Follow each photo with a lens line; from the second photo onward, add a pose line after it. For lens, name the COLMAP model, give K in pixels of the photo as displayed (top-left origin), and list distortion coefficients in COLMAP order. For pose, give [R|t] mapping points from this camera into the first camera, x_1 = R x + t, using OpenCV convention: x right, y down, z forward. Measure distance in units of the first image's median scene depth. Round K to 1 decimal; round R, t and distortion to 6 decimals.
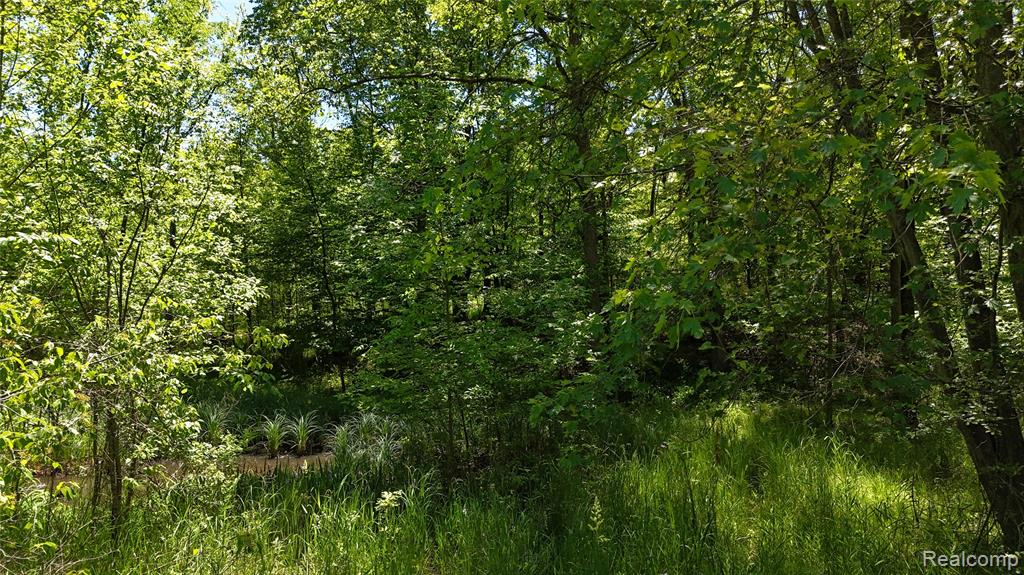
lens RADIAL K [[755.3, 0, 512.6], [0, 755.3, 283.2], [0, 0, 1]] dist [0.072649, -0.073054]
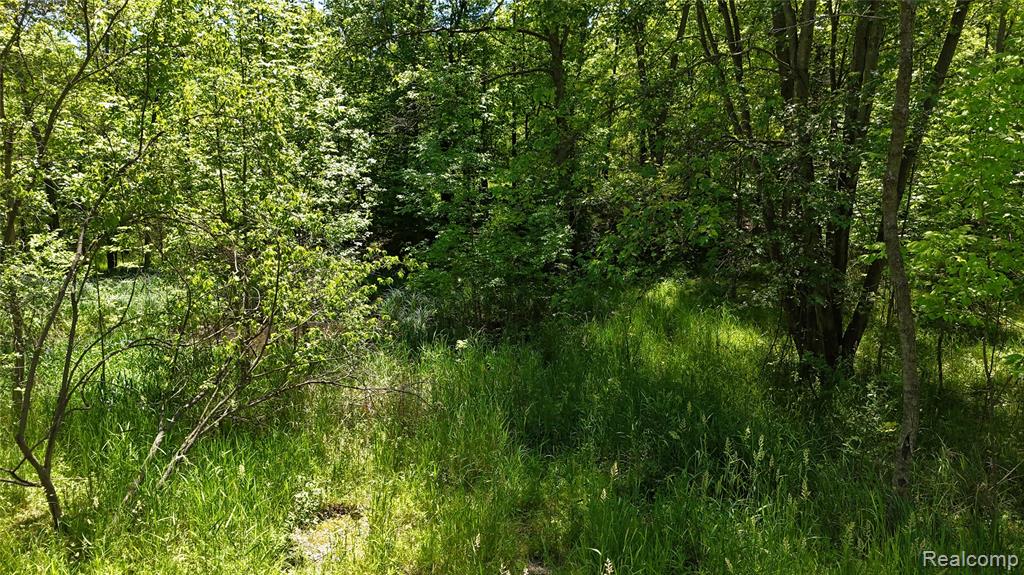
lens RADIAL K [[755.3, 0, 515.4], [0, 755.3, 288.8], [0, 0, 1]] dist [0.072649, -0.073054]
pose [[0.998248, -0.009930, 0.058337, -0.088167], [-0.000791, 0.983495, 0.180932, -0.111554], [-0.059171, -0.180661, 0.981764, -0.486845]]
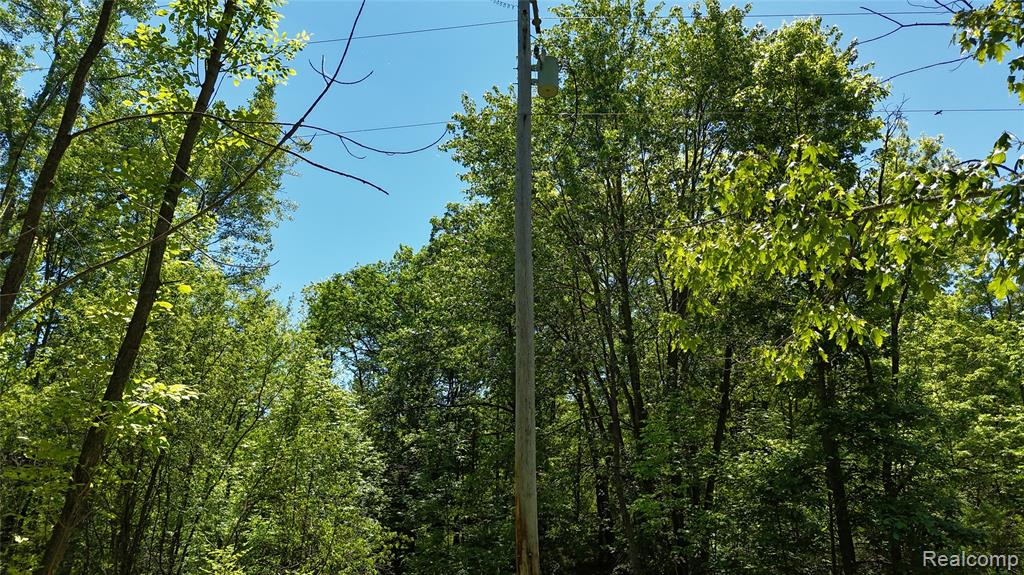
lens RADIAL K [[755.3, 0, 519.0], [0, 755.3, 280.8], [0, 0, 1]] dist [0.072649, -0.073054]
pose [[0.998353, 0.015484, 0.055249, -0.015852], [0.002160, 0.952073, -0.305865, 0.009754], [-0.057337, 0.305480, 0.950471, -1.274238]]
